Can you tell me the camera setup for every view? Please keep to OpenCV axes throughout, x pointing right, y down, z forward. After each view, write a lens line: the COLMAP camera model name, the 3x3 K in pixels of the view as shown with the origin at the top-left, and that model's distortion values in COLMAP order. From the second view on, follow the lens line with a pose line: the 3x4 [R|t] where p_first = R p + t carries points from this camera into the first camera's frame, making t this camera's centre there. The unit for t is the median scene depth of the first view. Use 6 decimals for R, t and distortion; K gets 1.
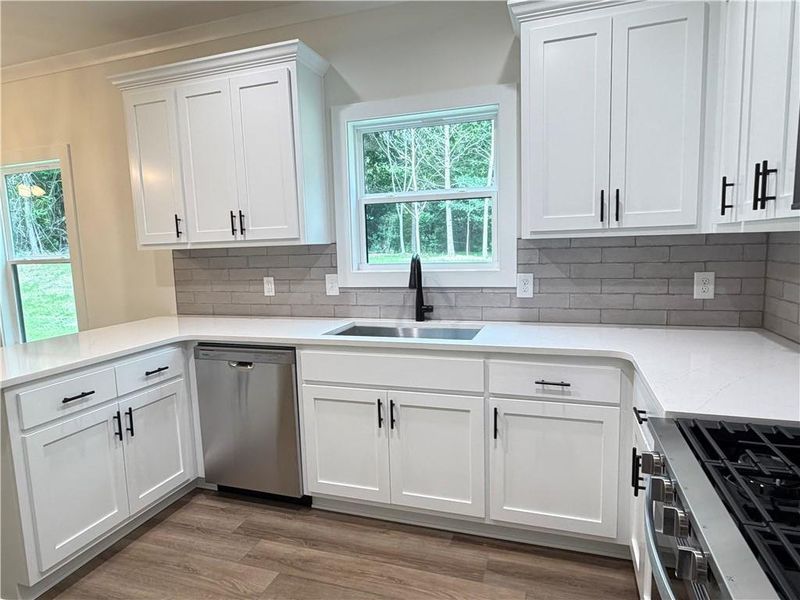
lens RADIAL K [[485.8, 0, 396.4], [0, 485.8, 298.5], [0, 0, 1]] dist [-0.002505, -0.000053]
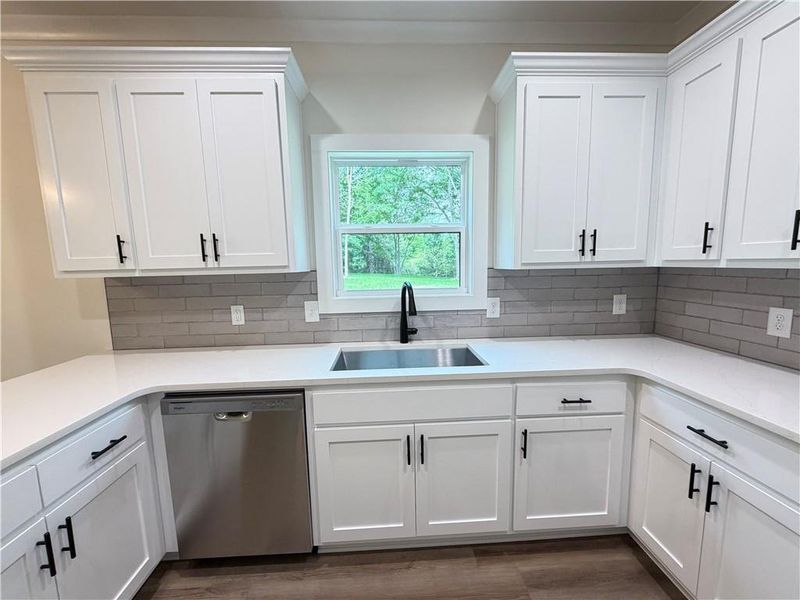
lens RADIAL K [[319.1, 0, 398.9], [0, 319.1, 300.4], [0, 0, 1]] dist [-0.000311, 0.000126]
pose [[0.928715, -0.030406, 0.369546, -0.231342], [0.032801, 0.999462, -0.000197, -0.050443], [-0.369341, 0.012305, 0.929212, 0.347409]]
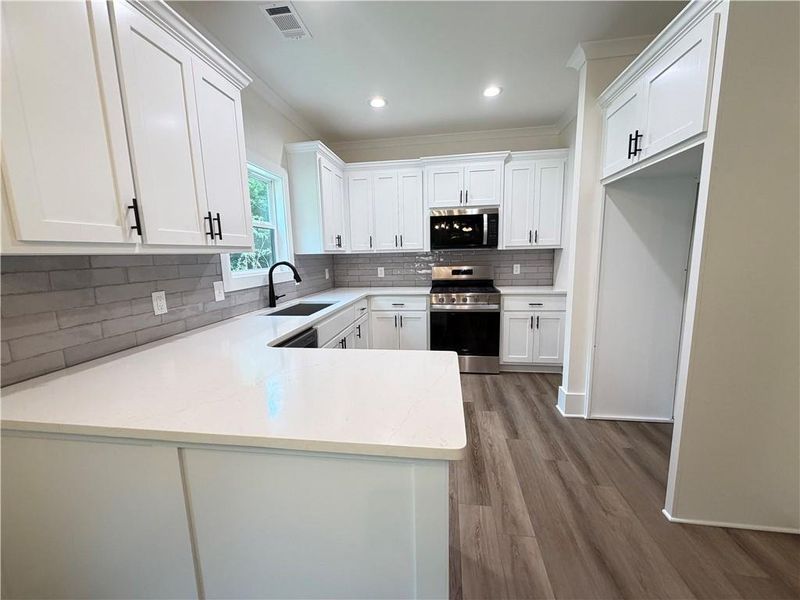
lens RADIAL K [[319.1, 0, 398.9], [0, 319.1, 300.4], [0, 0, 1]] dist [-0.000311, 0.000126]
pose [[-0.178885, -0.106299, 0.978111, -1.013233], [0.139150, 0.981420, 0.132107, -0.051659], [-0.973980, 0.159736, -0.160770, 0.800235]]
